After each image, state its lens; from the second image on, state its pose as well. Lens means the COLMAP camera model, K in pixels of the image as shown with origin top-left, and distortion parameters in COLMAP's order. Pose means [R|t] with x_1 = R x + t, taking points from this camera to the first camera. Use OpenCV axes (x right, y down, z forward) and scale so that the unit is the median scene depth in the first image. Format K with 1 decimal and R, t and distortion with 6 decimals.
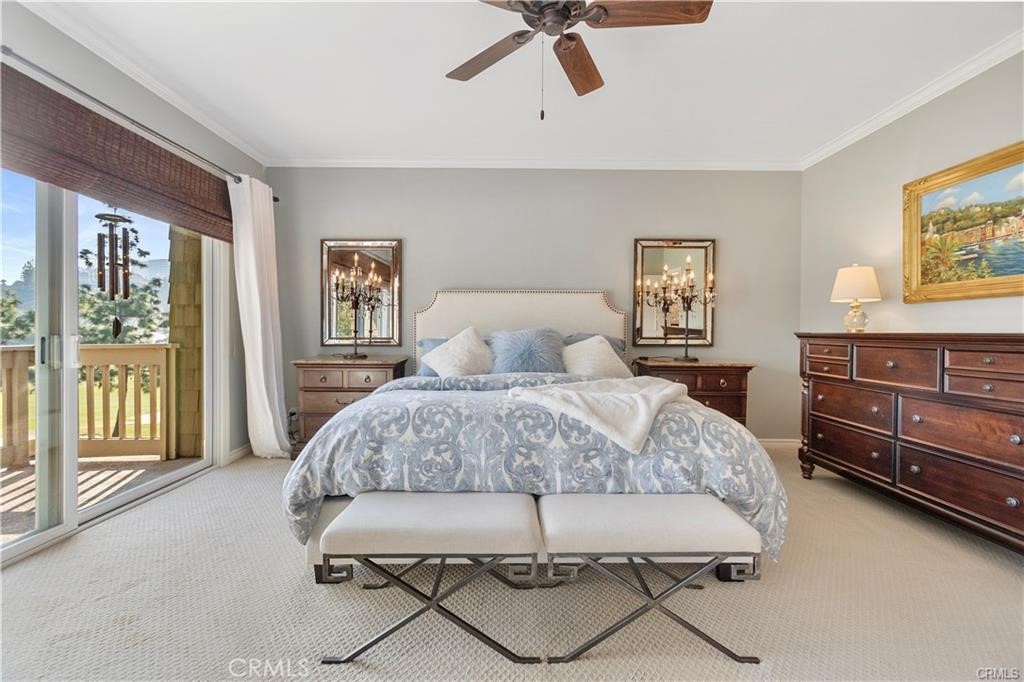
lens RADIAL K [[451.0, 0, 512.0], [0, 451.0, 341.0], [0, 0, 1]] dist [-0.003872, -0.000219]
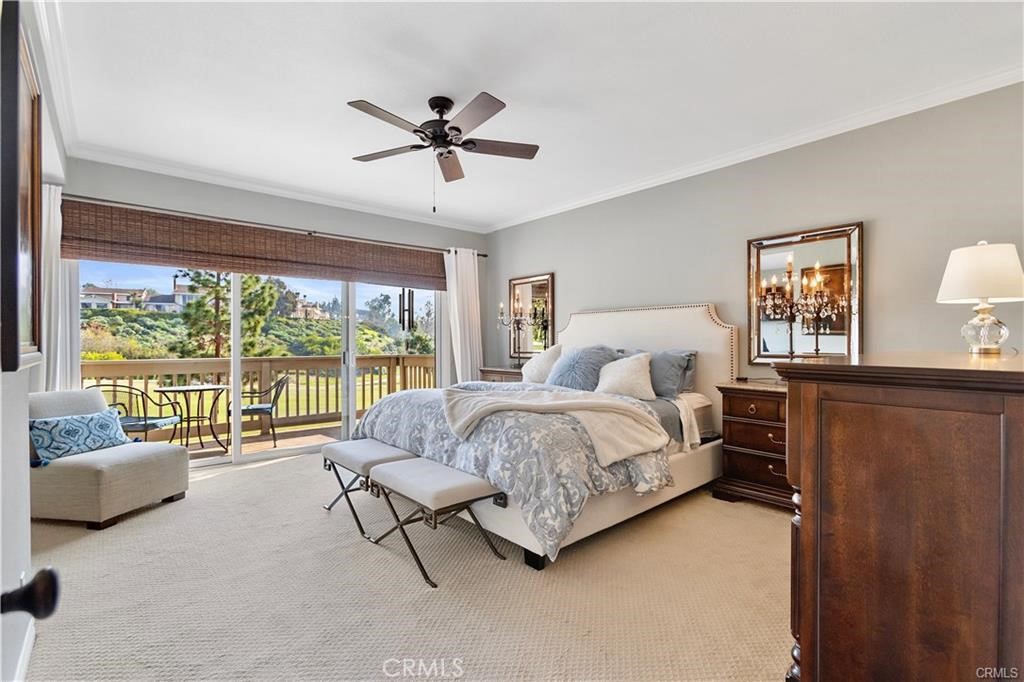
lens RADIAL K [[461.2, 0, 507.9], [0, 461.2, 342.3], [0, 0, 1]] dist [0.000536, 0.000236]
pose [[0.655173, -0.006711, -0.755449, 0.939678], [-0.006755, 0.999869, -0.014740, -0.022328], [0.755449, 0.014760, 0.655041, 0.111327]]
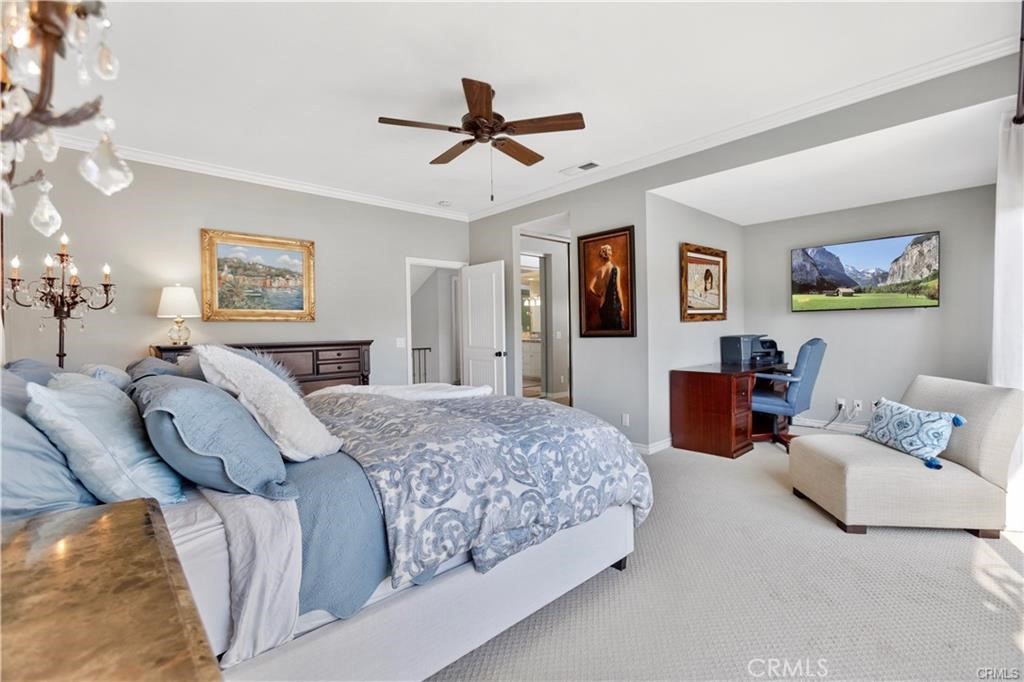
lens RADIAL K [[461.2, 0, 507.9], [0, 461.2, 342.3], [0, 0, 1]] dist [0.000536, 0.000236]
pose [[-0.671108, -0.019024, 0.741116, -0.743731], [0.025269, 0.998503, 0.048513, -0.070481], [-0.740929, 0.051285, -0.669622, 1.341681]]
